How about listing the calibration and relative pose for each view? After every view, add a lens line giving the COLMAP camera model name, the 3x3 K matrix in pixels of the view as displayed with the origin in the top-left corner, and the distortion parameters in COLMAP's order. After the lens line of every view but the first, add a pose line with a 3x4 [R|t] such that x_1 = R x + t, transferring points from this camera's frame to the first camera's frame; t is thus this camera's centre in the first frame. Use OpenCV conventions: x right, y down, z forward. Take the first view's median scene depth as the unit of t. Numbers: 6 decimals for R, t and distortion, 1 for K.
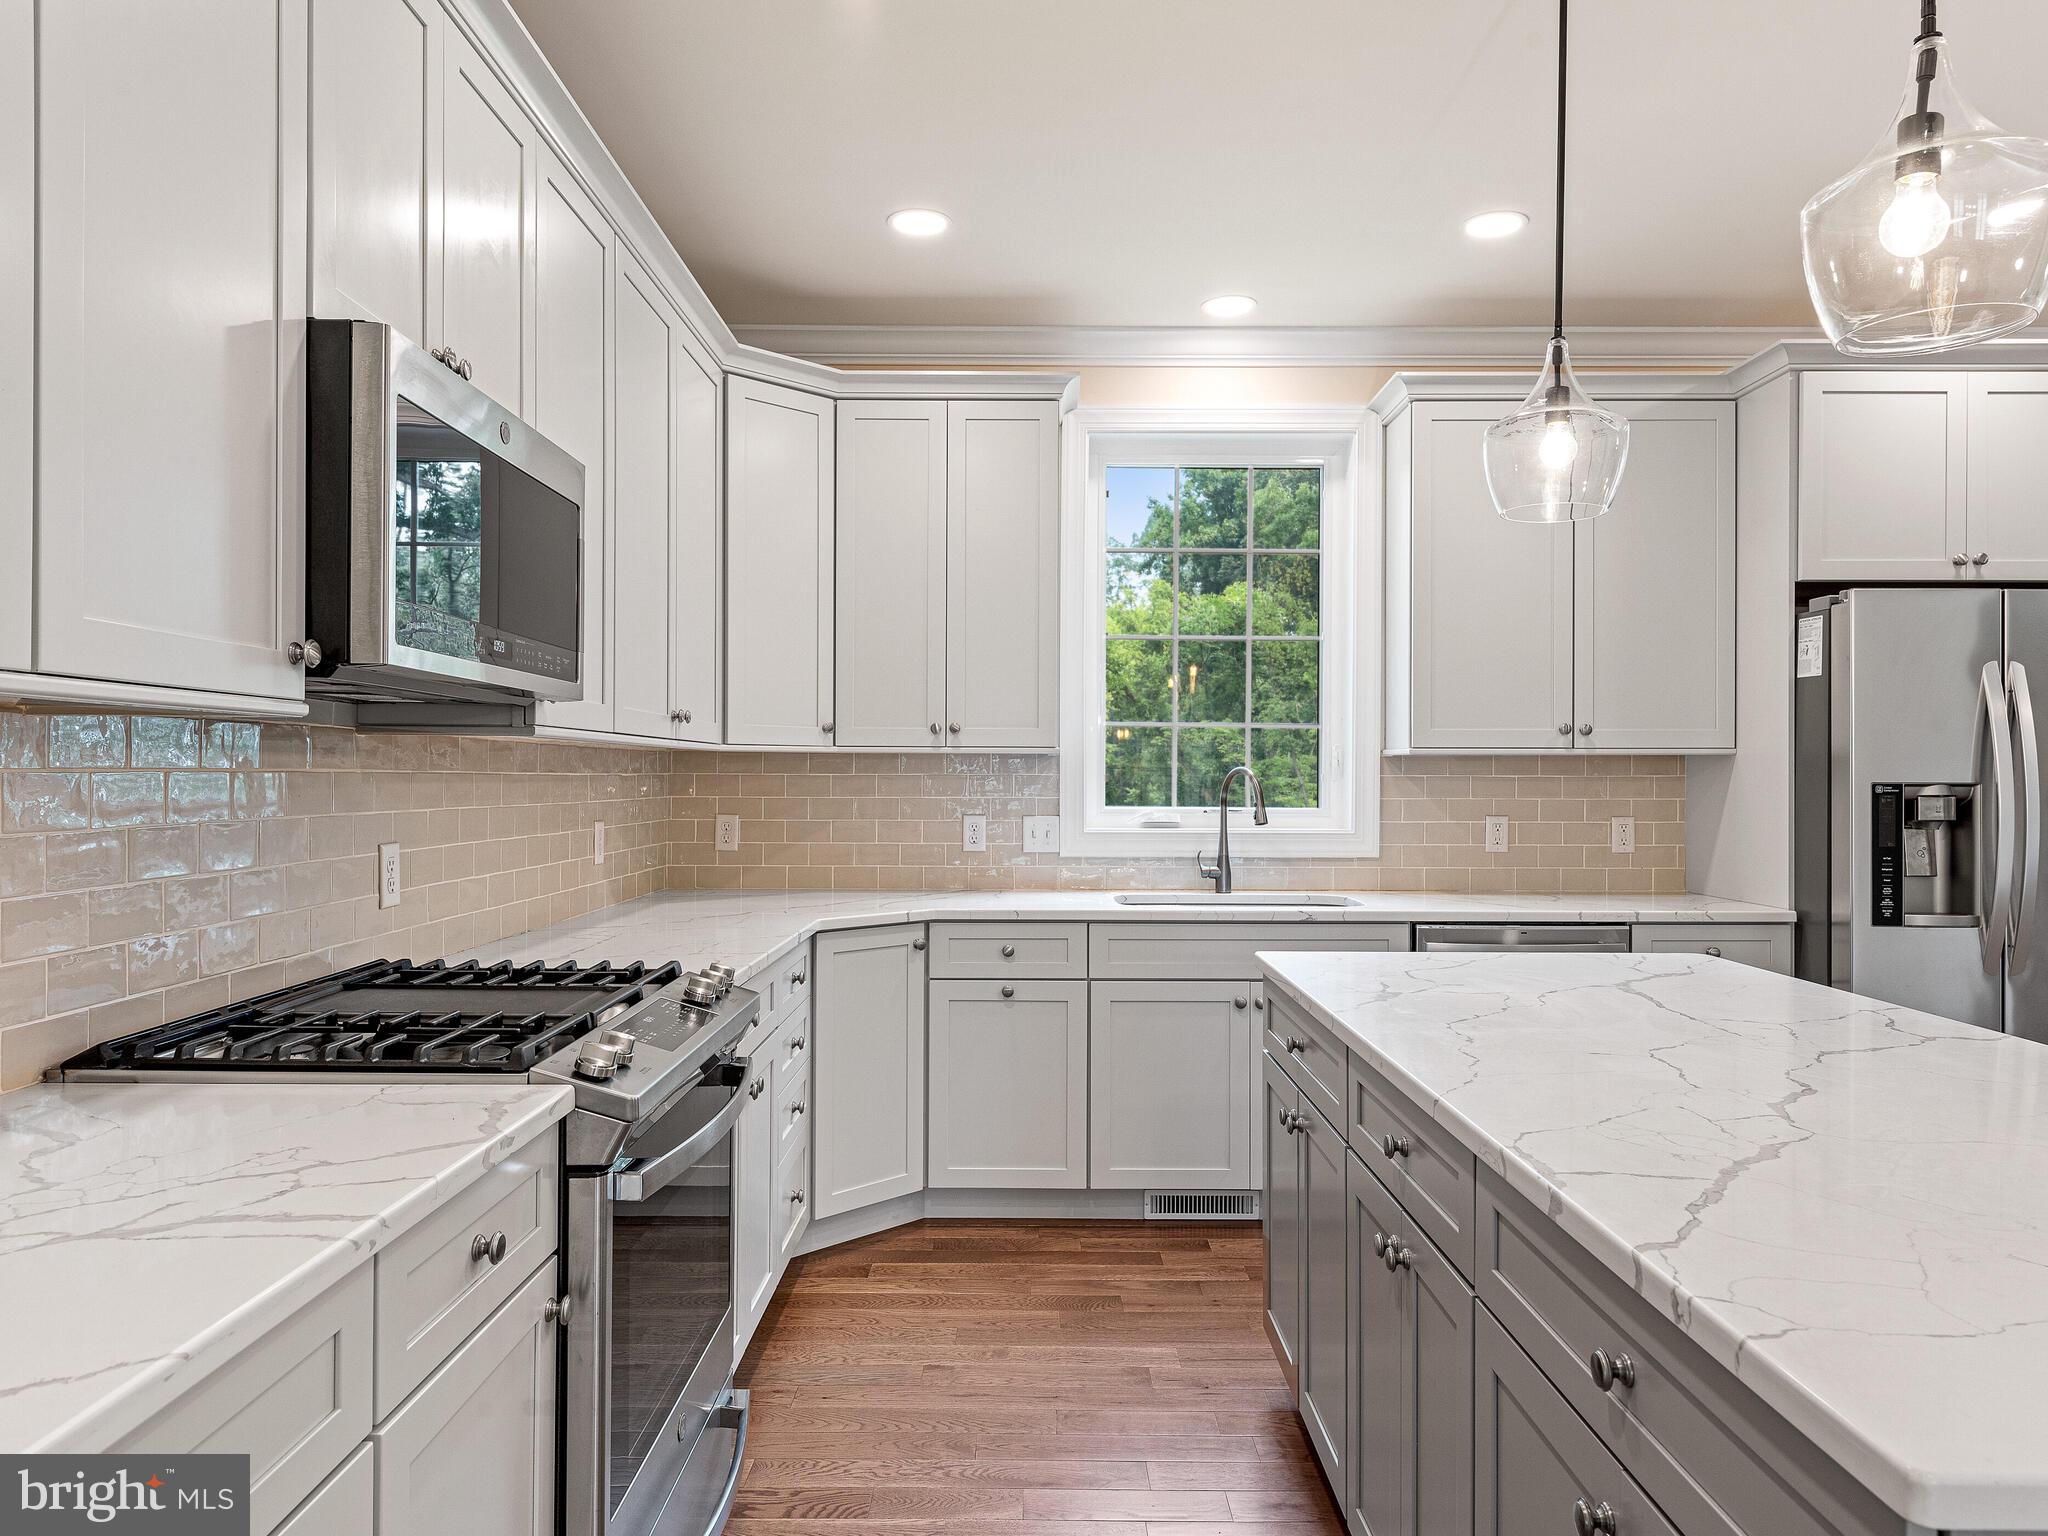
lens RADIAL K [[1341.6, 0, 1015.7], [0, 1341.6, 776.6], [0, 0, 1]] dist [0.009642, -0.001051]
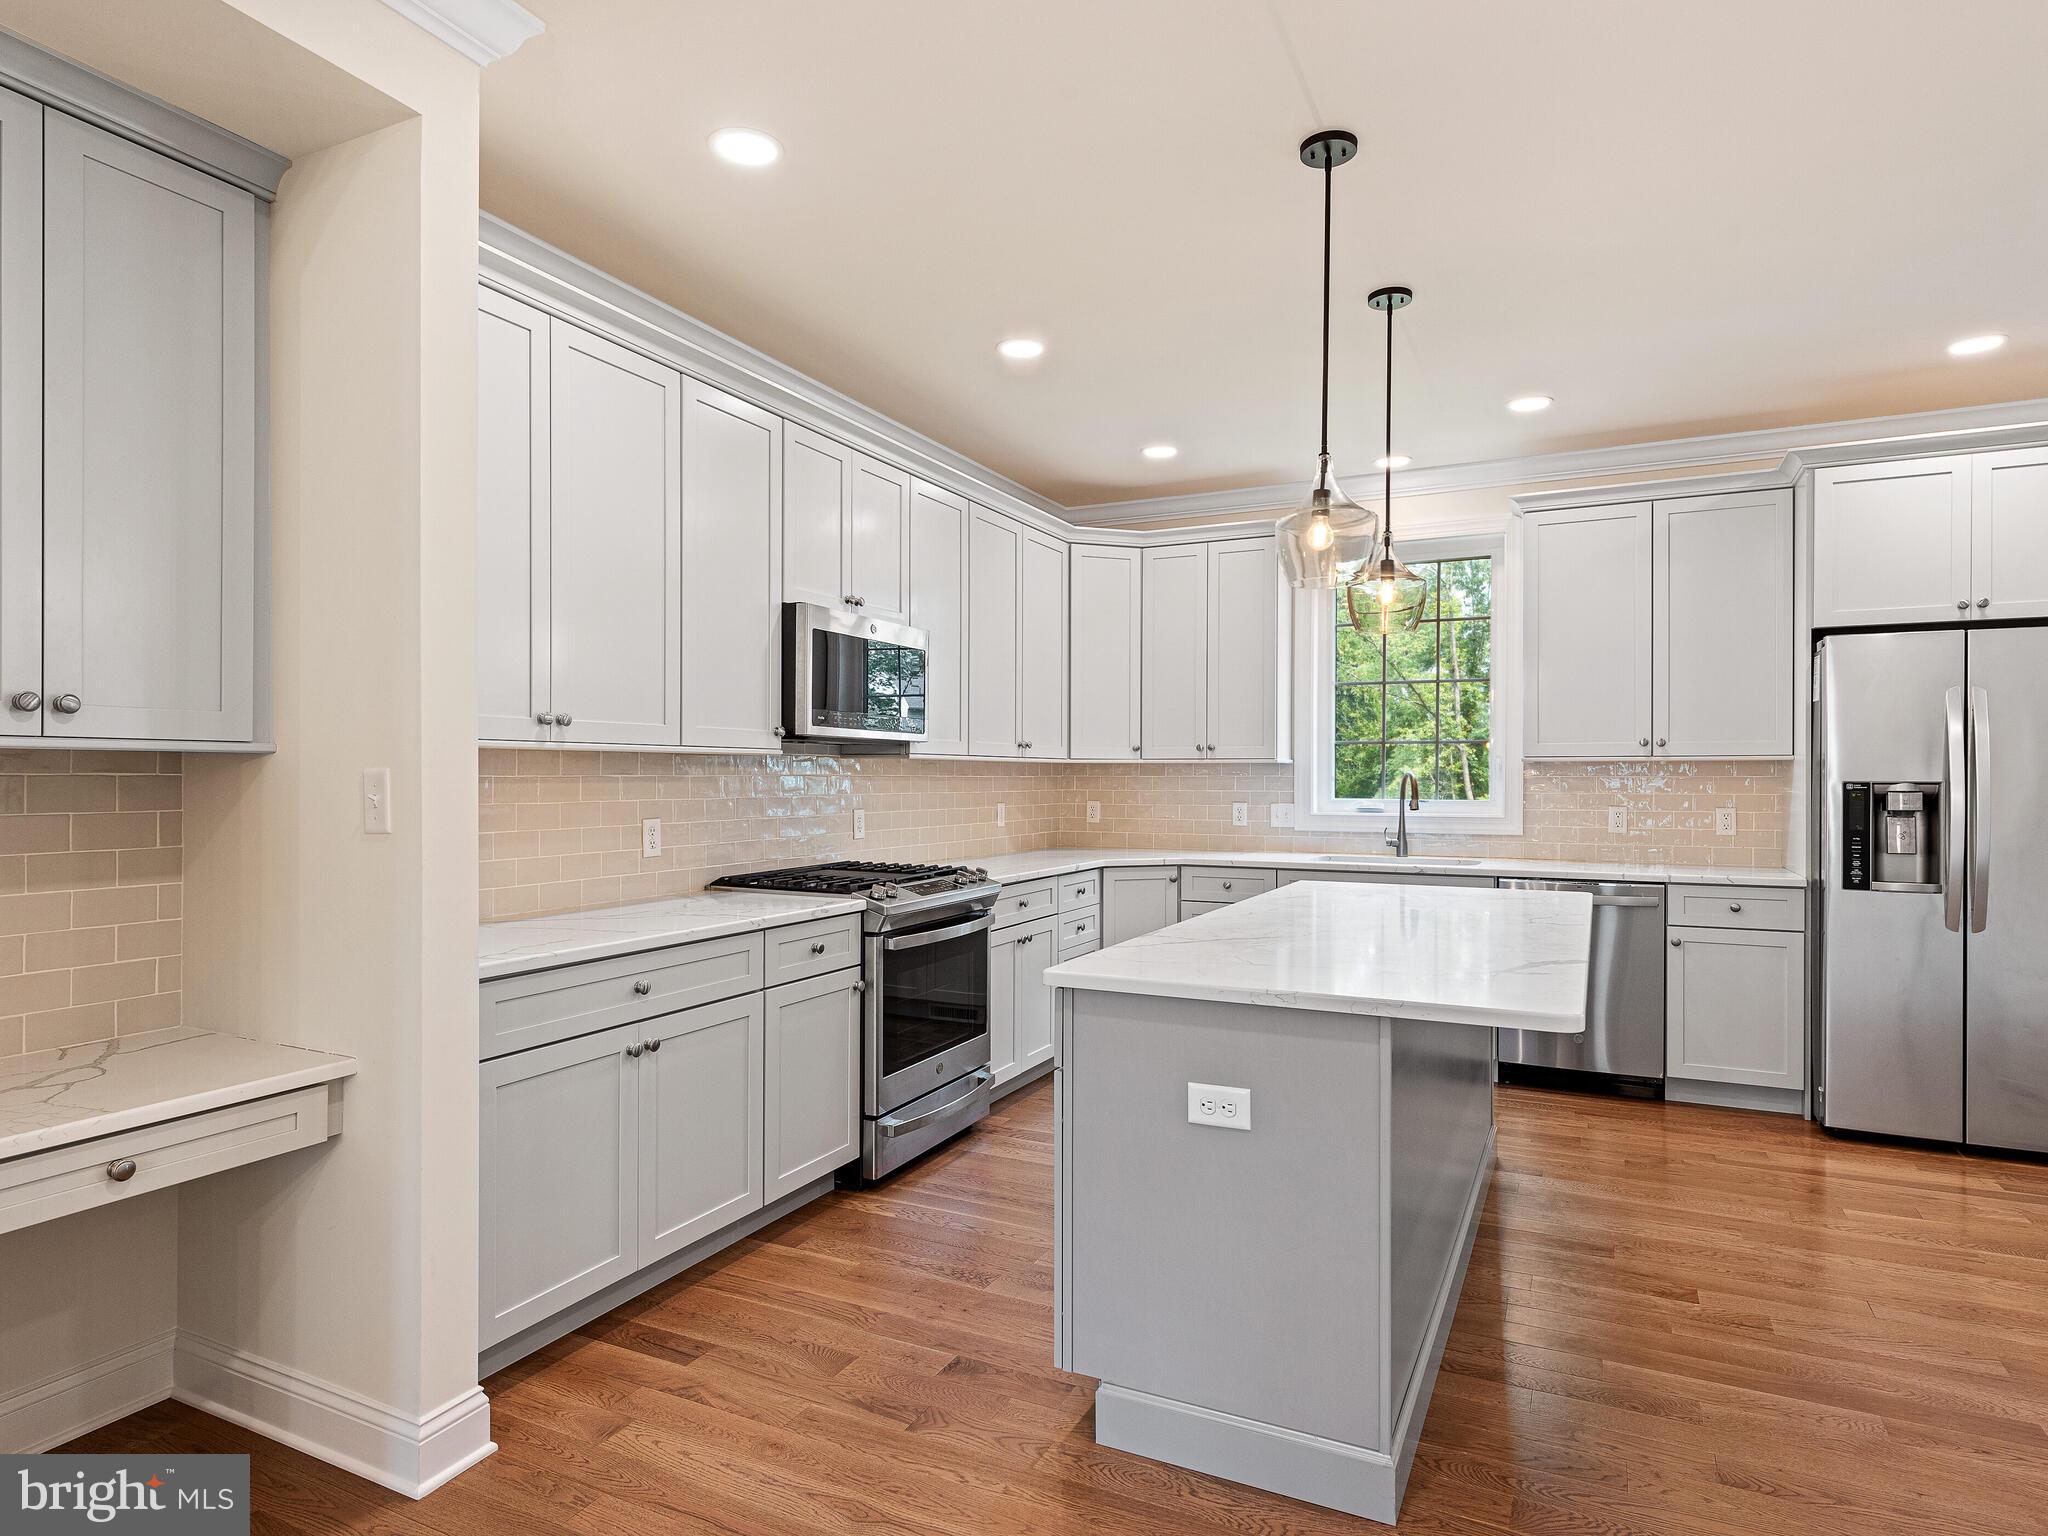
lens RADIAL K [[1155.2, 0, 1036.5], [0, 1155.2, 780.9], [0, 0, 1]] dist [0.013379, -0.003835]
pose [[0.899185, 0.000102, -0.437569, 0.417062], [0.001124, 0.999996, 0.002543, 0.000121], [0.437568, -0.002778, 0.899181, -0.372900]]
